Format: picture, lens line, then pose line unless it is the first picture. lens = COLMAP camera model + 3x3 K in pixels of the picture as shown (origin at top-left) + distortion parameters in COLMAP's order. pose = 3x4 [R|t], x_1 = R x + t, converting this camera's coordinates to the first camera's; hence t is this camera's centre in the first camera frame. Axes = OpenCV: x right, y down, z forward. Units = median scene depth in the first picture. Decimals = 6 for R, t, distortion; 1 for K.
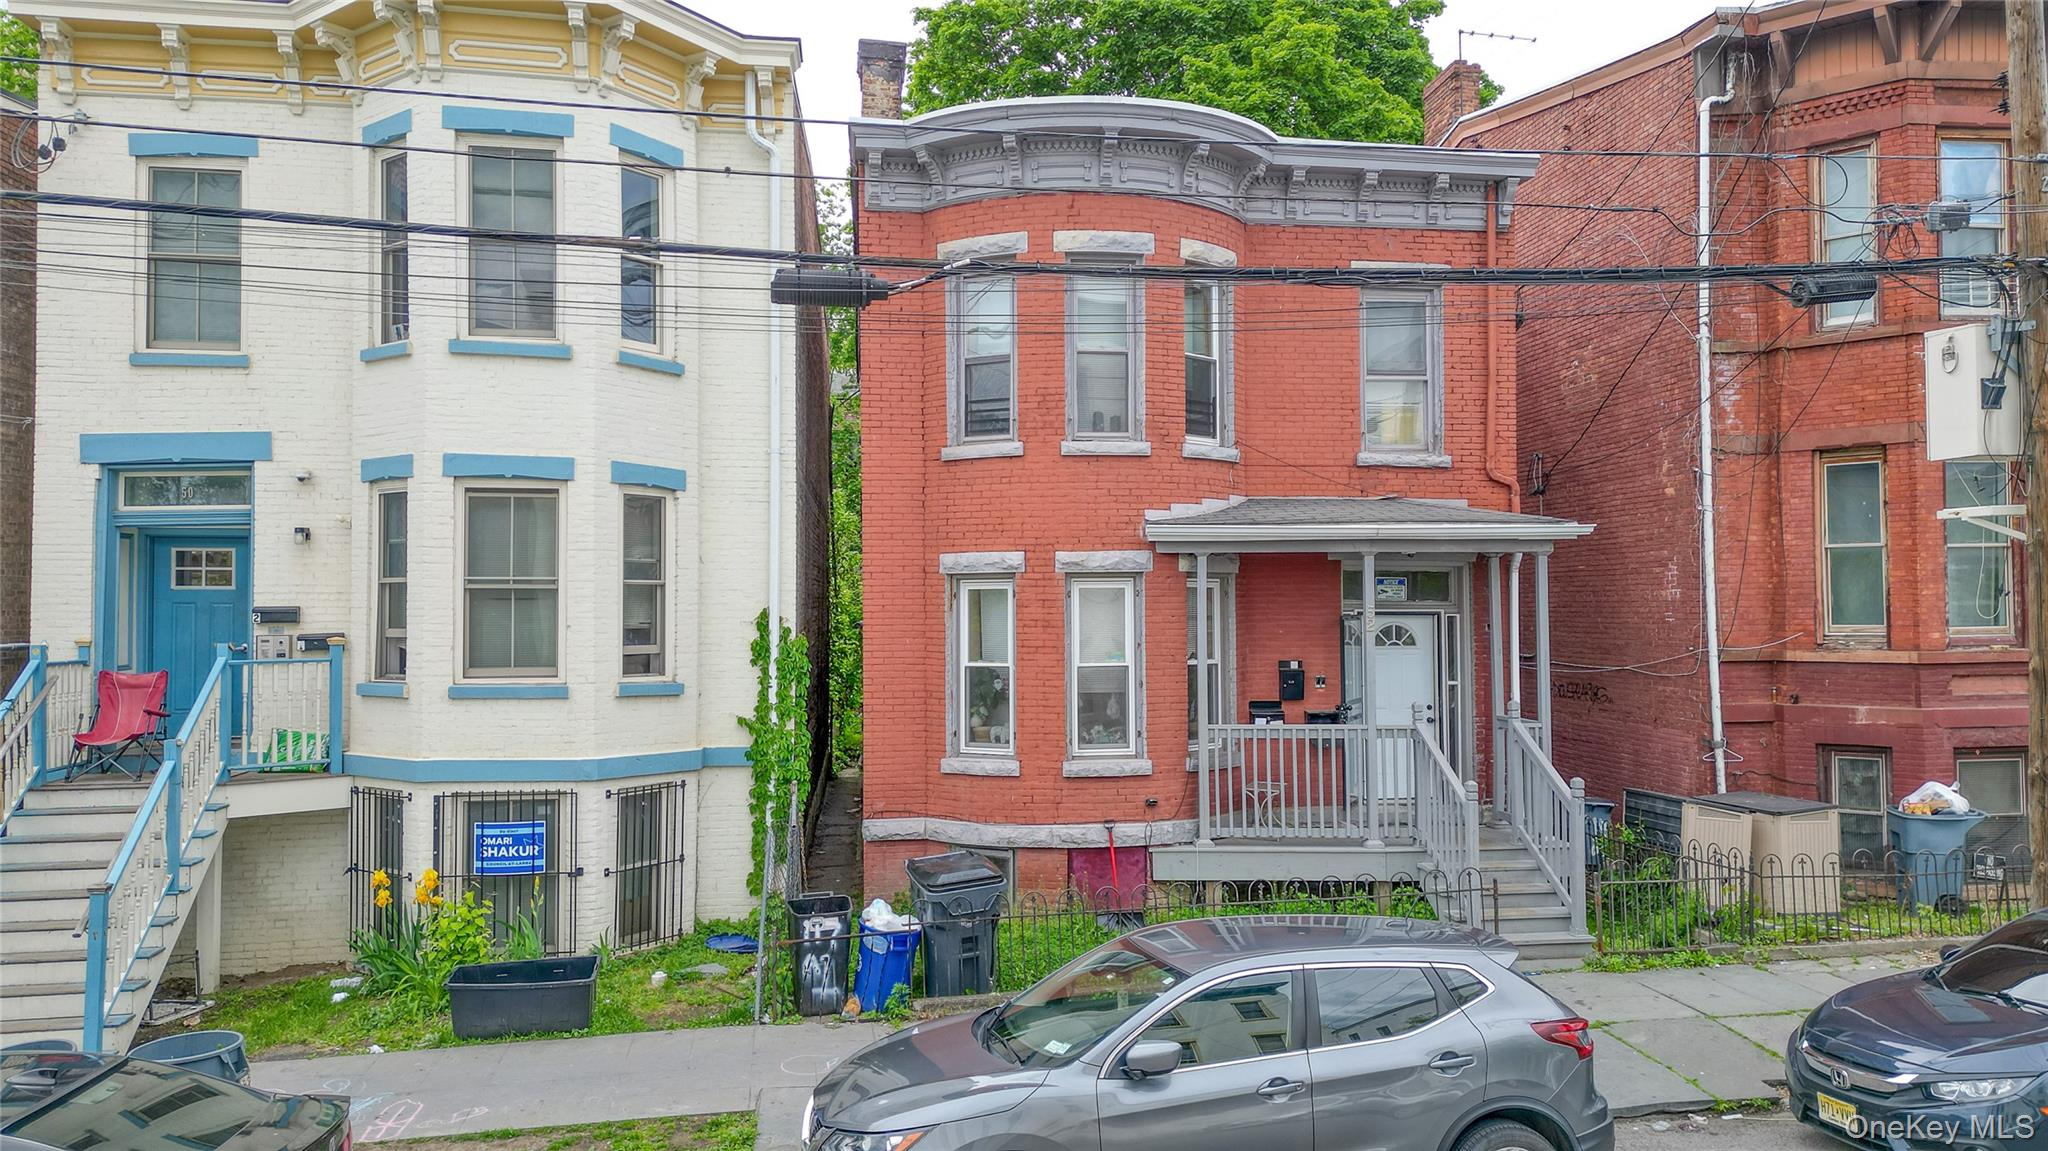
lens RADIAL K [[1465.9, 0, 1028.3], [0, 1465.9, 570.2], [0, 0, 1]] dist [0.076065, -0.071110]
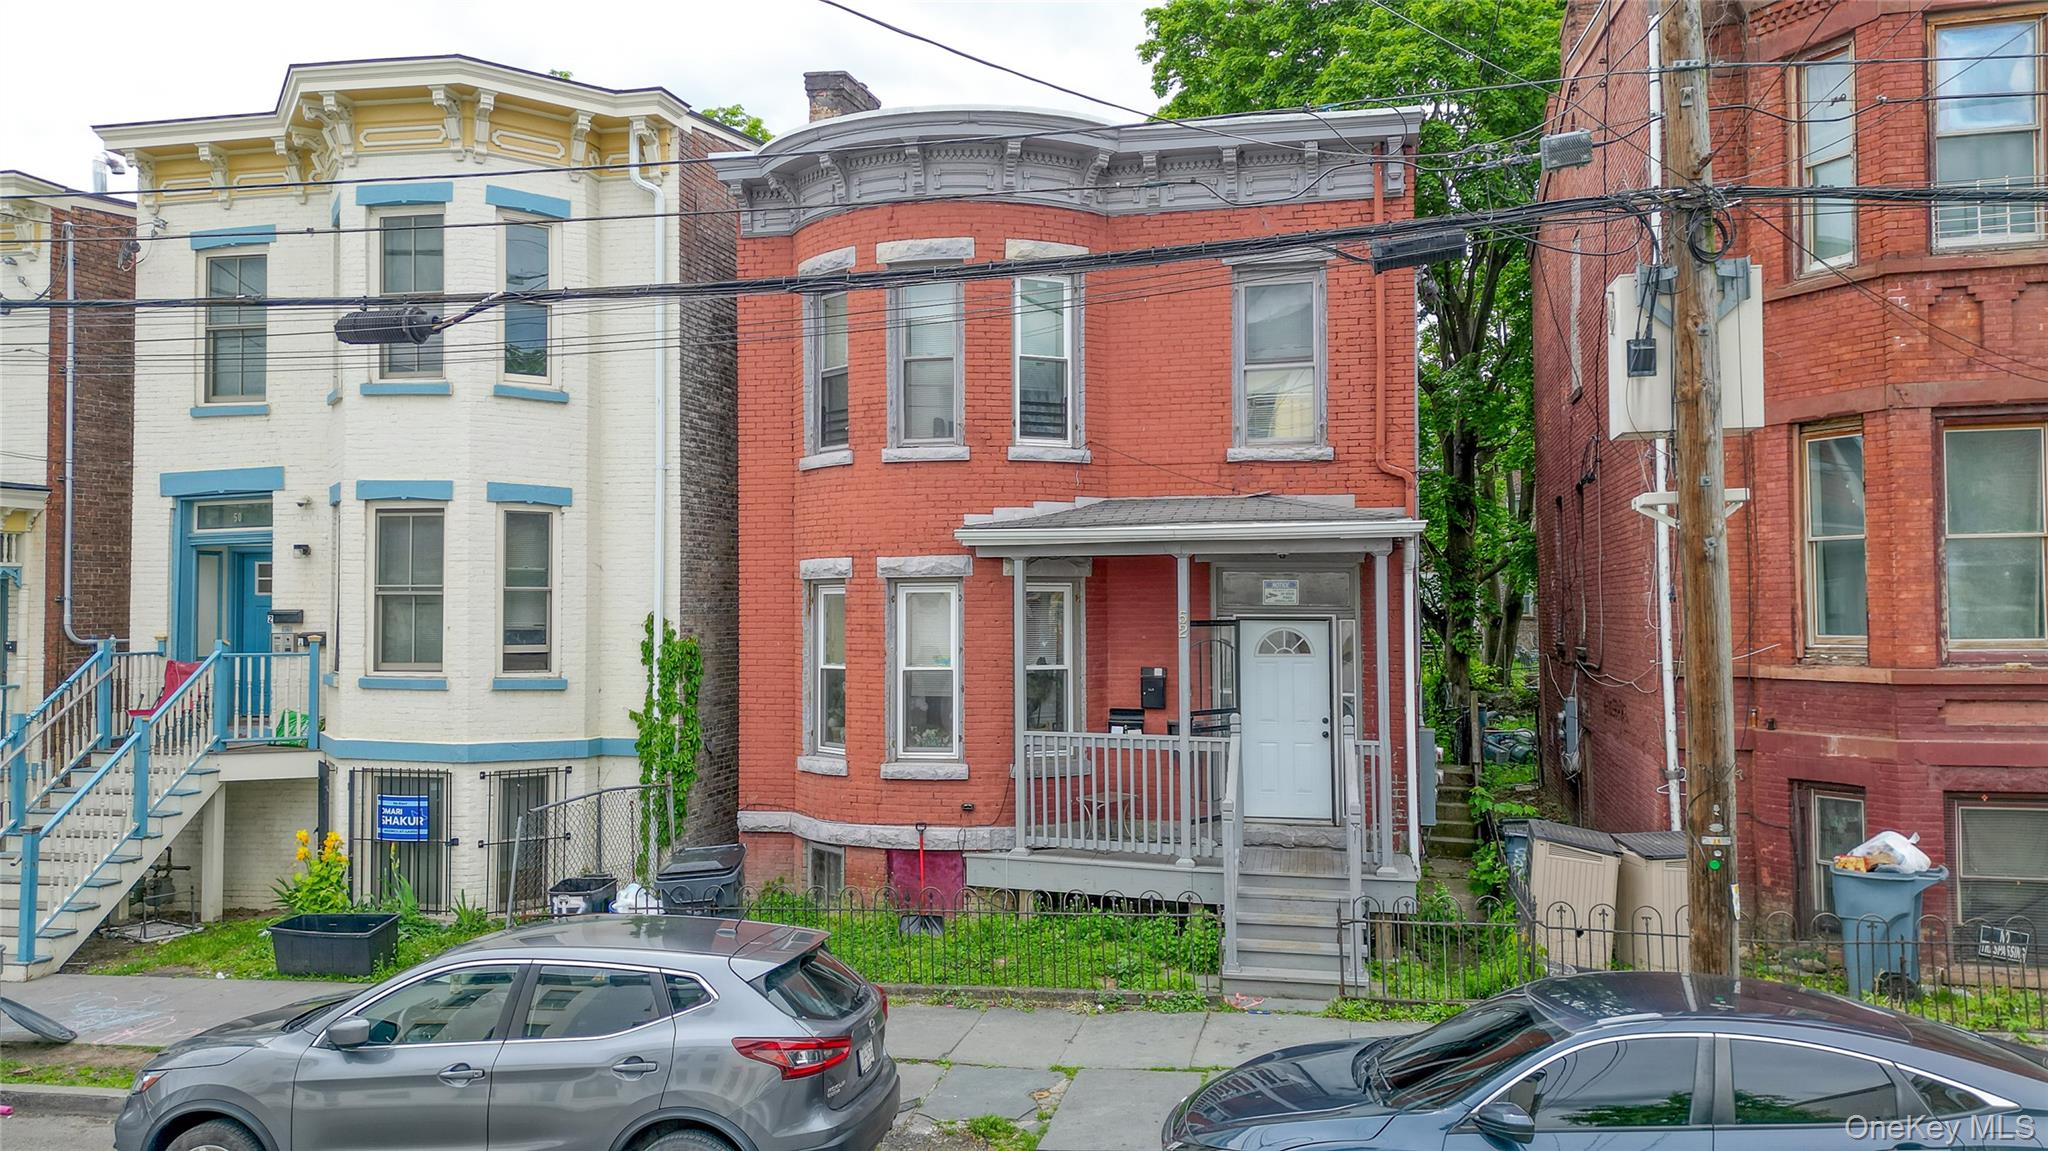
lens RADIAL K [[1465.9, 0, 1017.8], [0, 1465.9, 570.7], [0, 0, 1]] dist [0.076065, -0.071110]
pose [[0.930827, -0.007716, -0.365378, 0.480561], [0.007799, 0.999969, -0.001249, -0.001279], [0.365376, -0.001687, 0.930858, 0.083450]]
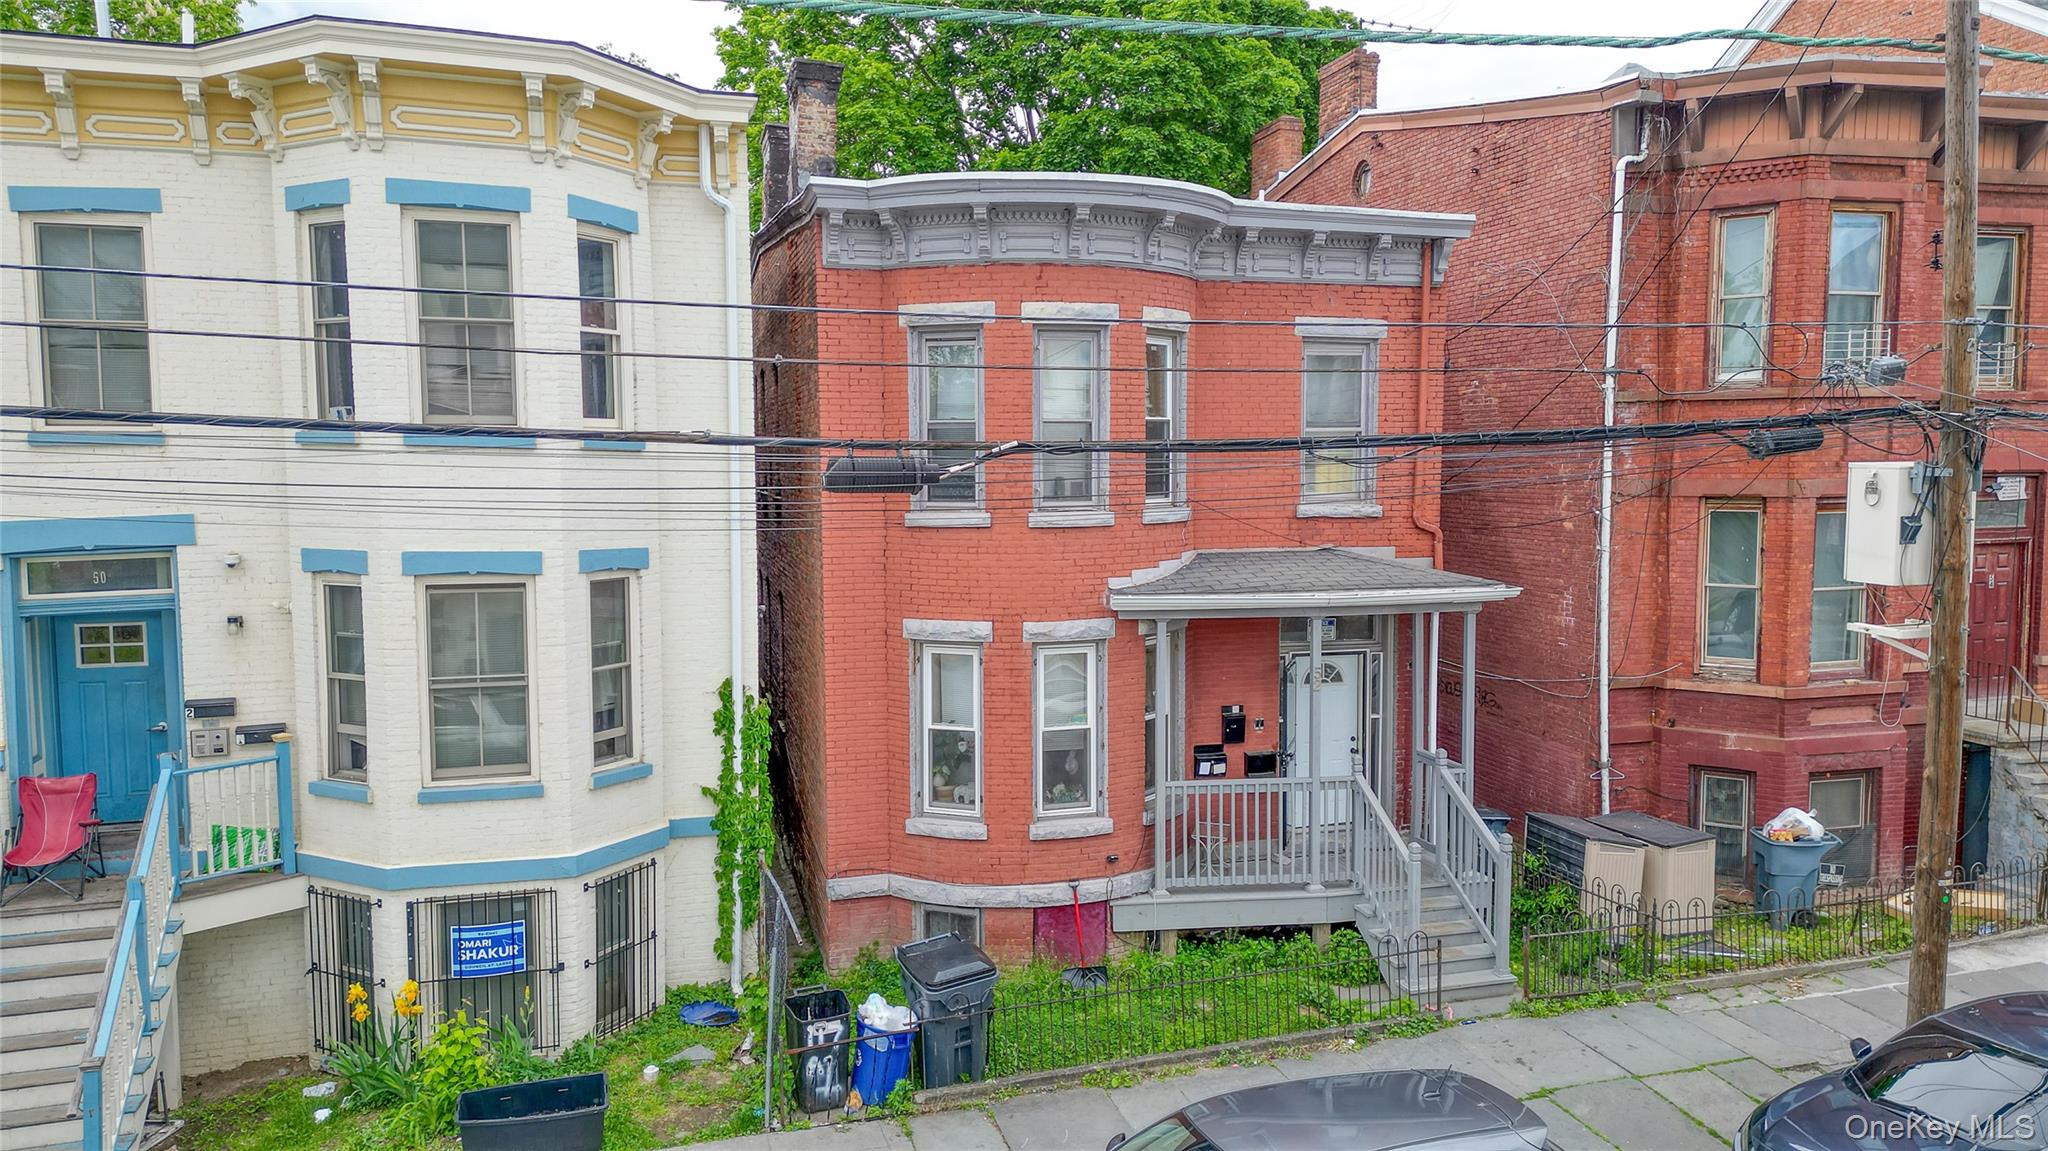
lens RADIAL K [[1465.9, 0, 1032.8], [0, 1465.9, 572.7], [0, 0, 1]] dist [0.076065, -0.071110]
pose [[0.990190, -0.009312, 0.139419, -0.115105], [-0.006078, 0.993962, 0.109554, -0.157269], [-0.139598, -0.109326, 0.984155, 0.002644]]
